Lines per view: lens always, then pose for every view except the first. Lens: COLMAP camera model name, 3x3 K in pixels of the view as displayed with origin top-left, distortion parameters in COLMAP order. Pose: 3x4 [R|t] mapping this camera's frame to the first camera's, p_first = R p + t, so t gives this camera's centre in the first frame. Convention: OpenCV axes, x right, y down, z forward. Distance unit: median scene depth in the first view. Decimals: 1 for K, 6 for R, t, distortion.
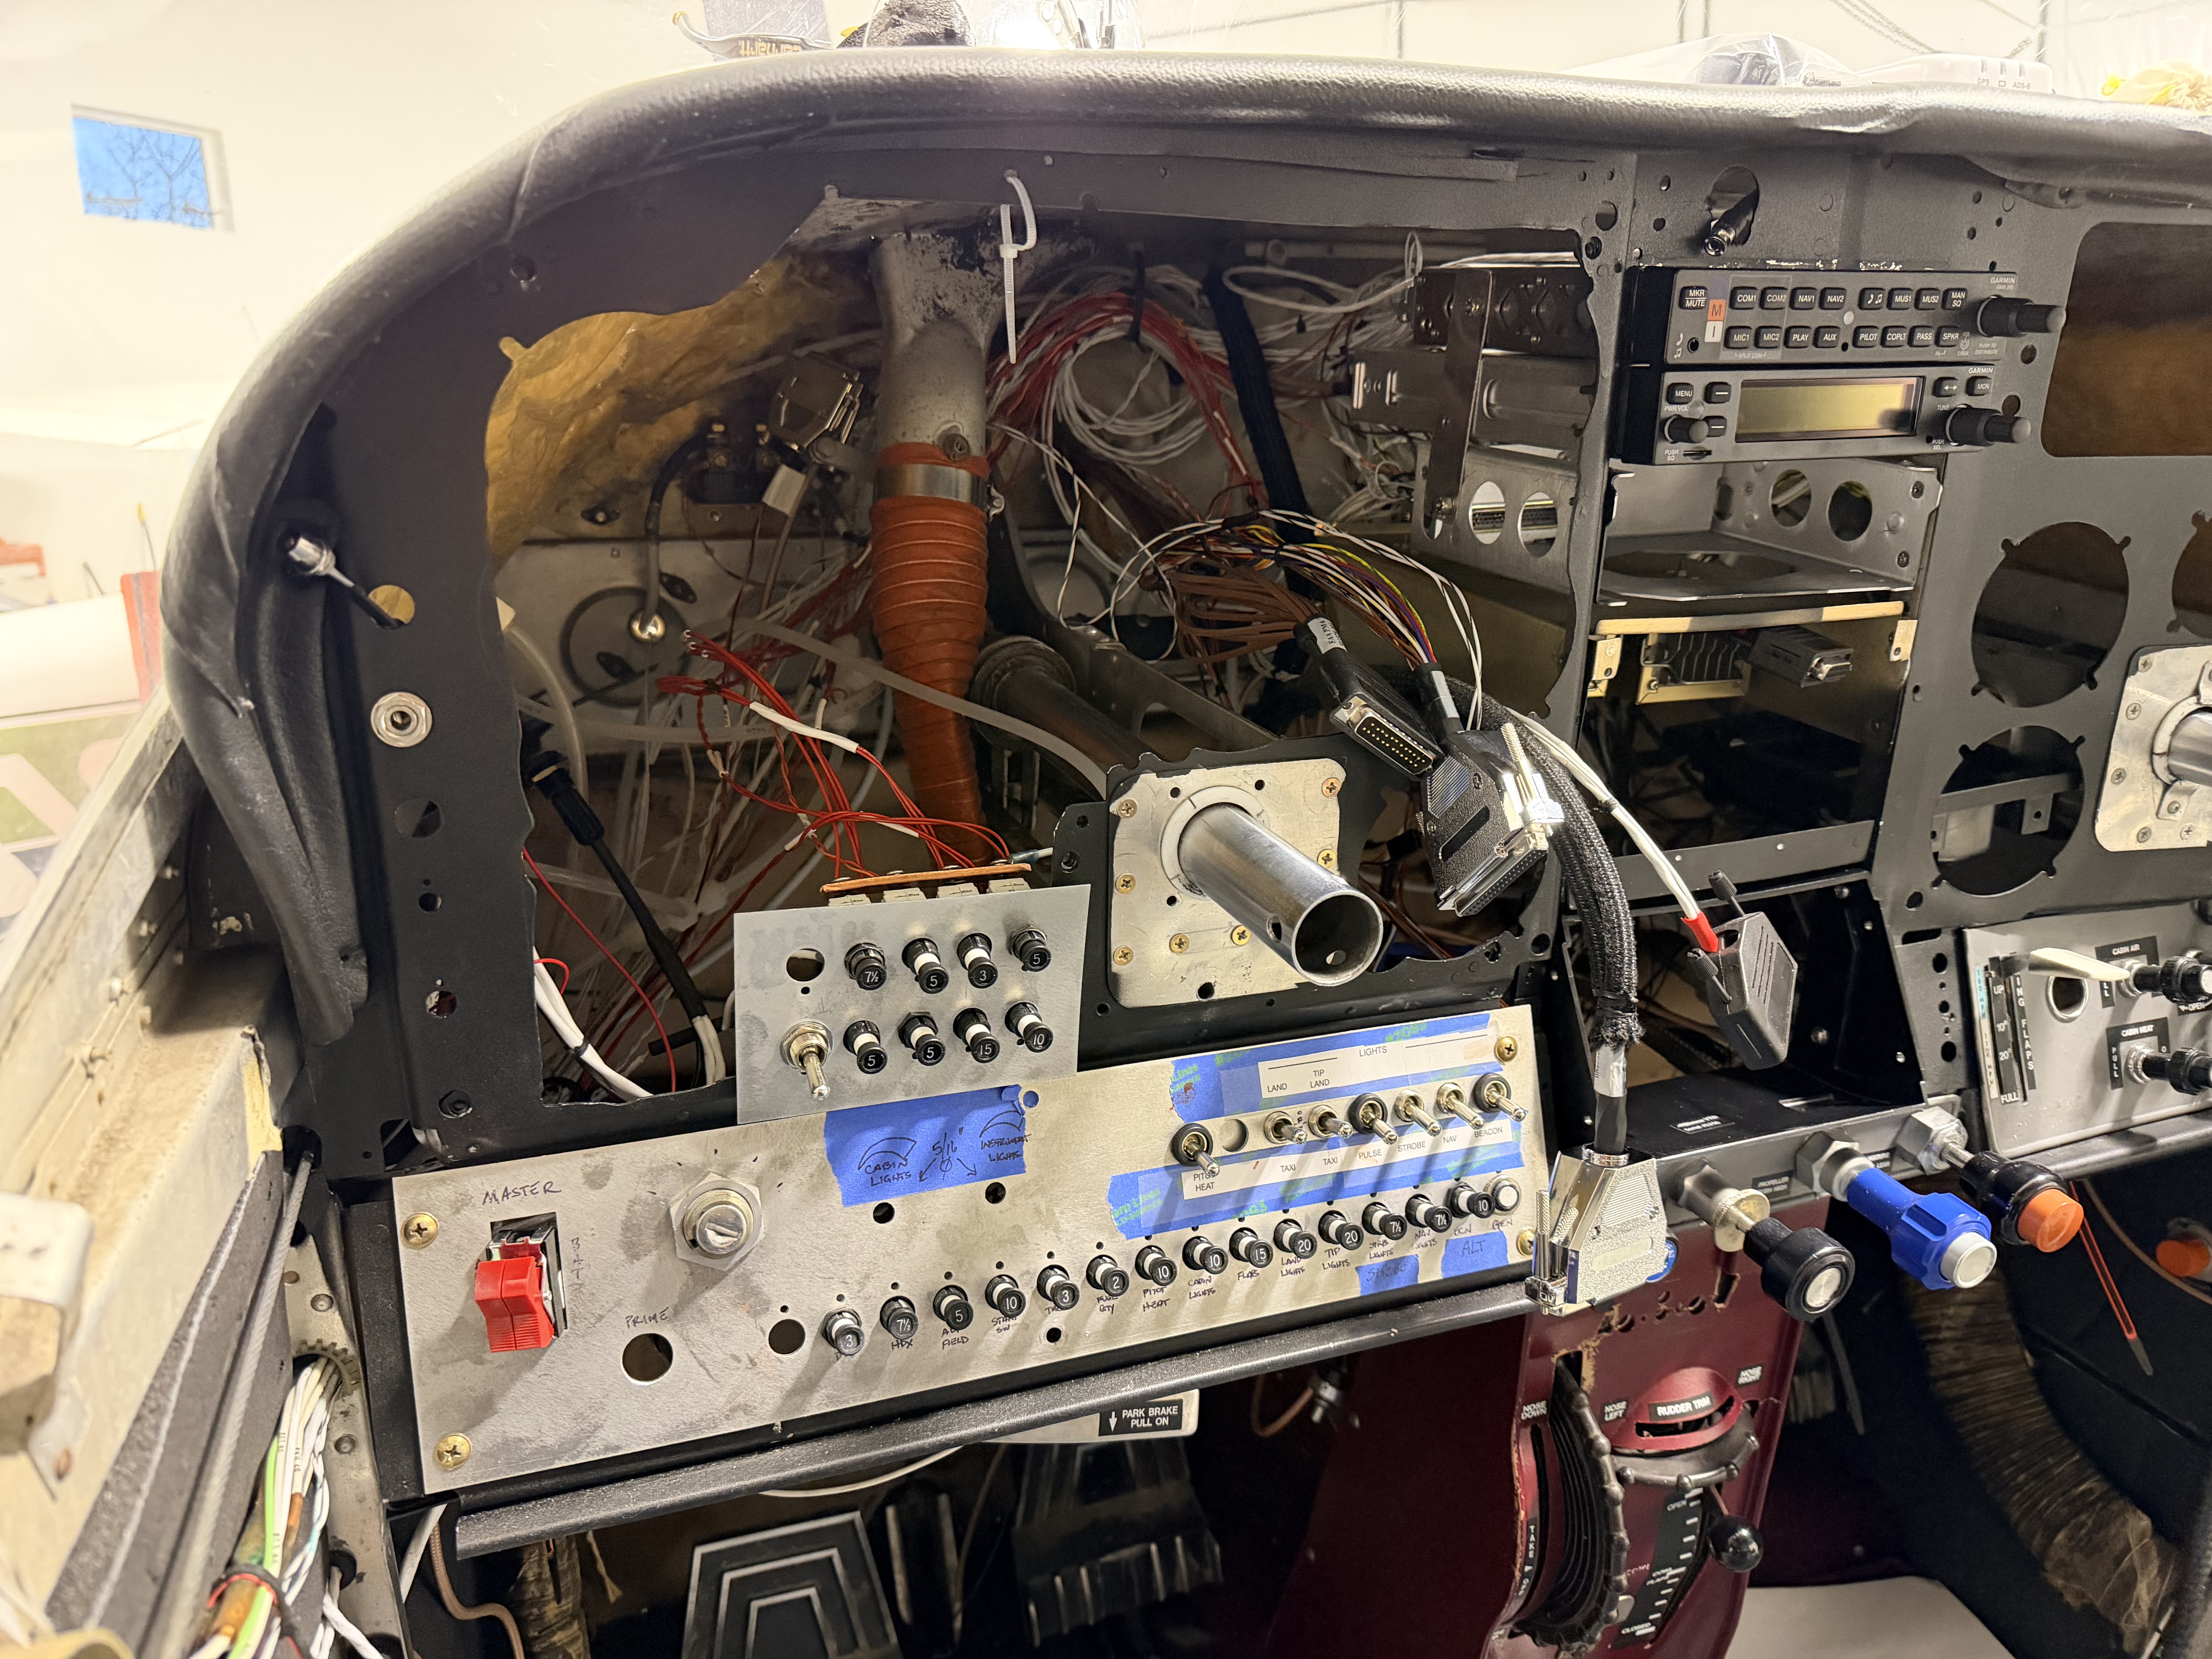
lens RADIAL K [[1590.4, 0, 1072.5], [0, 1590.4, 820.7], [0, 0, 1]] dist [0.006757, -0.032443]
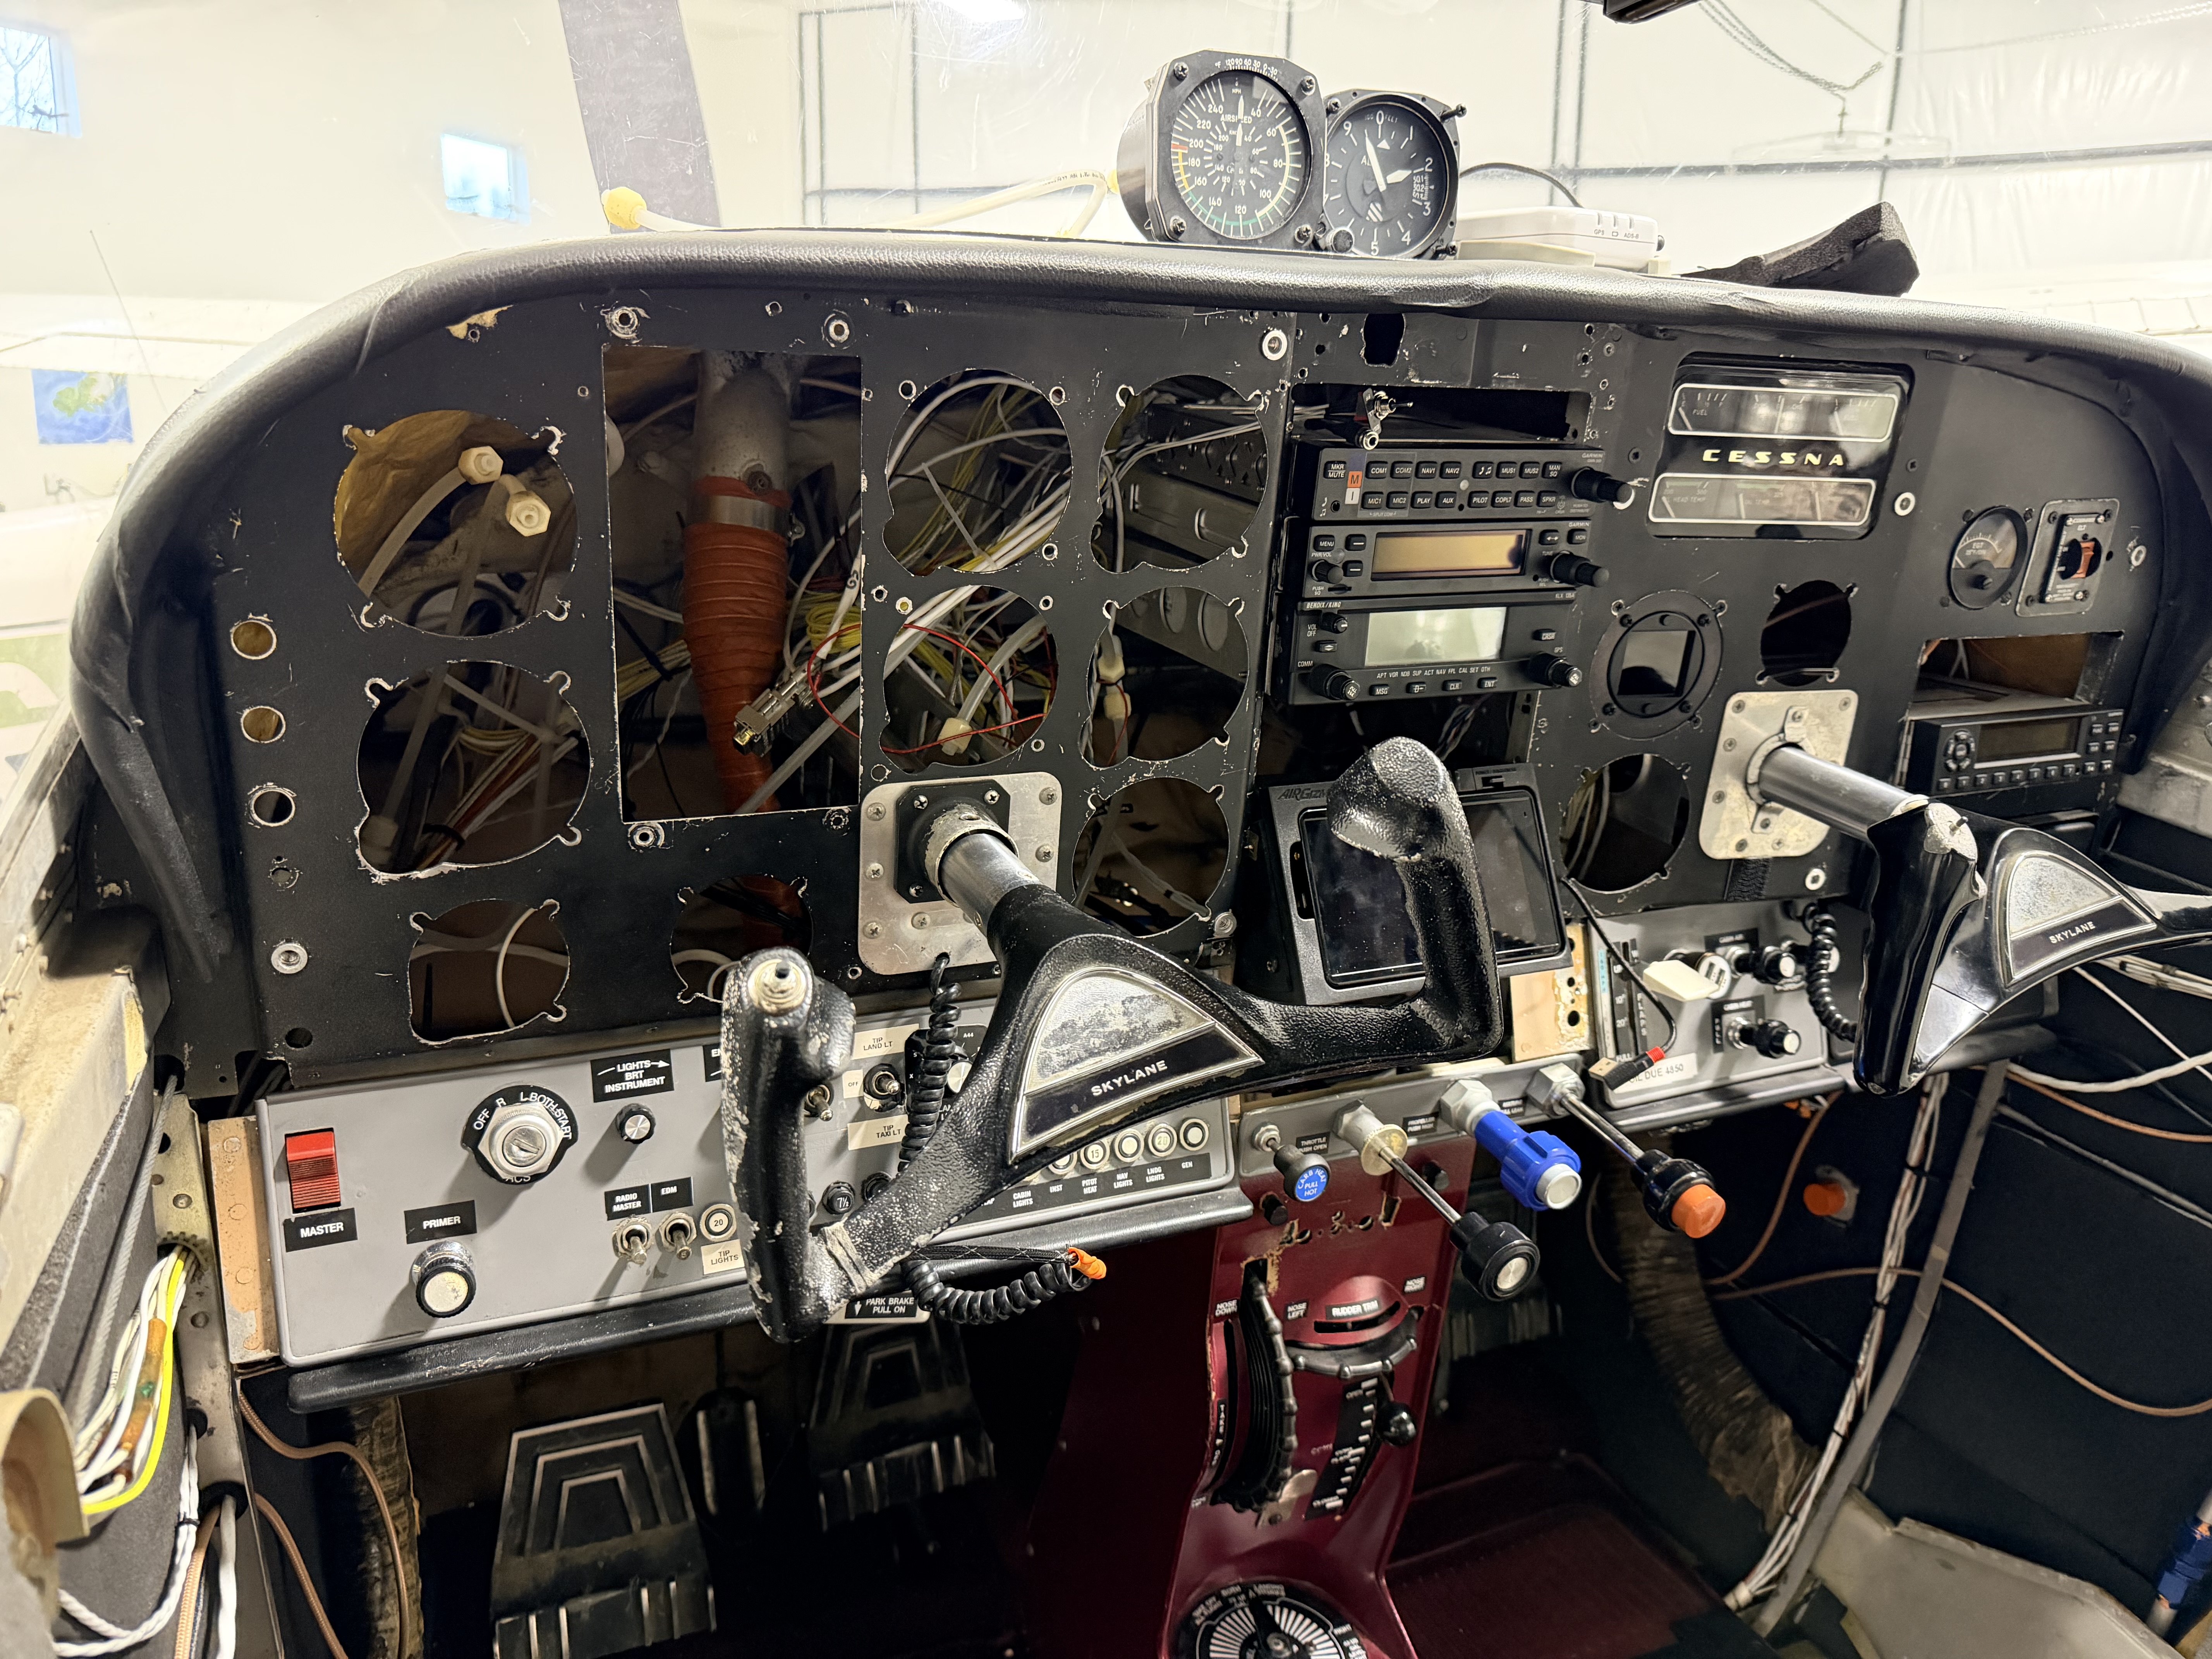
lens RADIAL K [[1590.4, 0, 1090.2], [0, 1590.4, 818.1], [0, 0, 1]] dist [0.006757, -0.032443]
pose [[0.995740, 0.027611, 0.087979, 0.071064], [-0.029733, 0.999296, 0.022900, -0.025667], [-0.087285, -0.025418, 0.995859, -0.180289]]
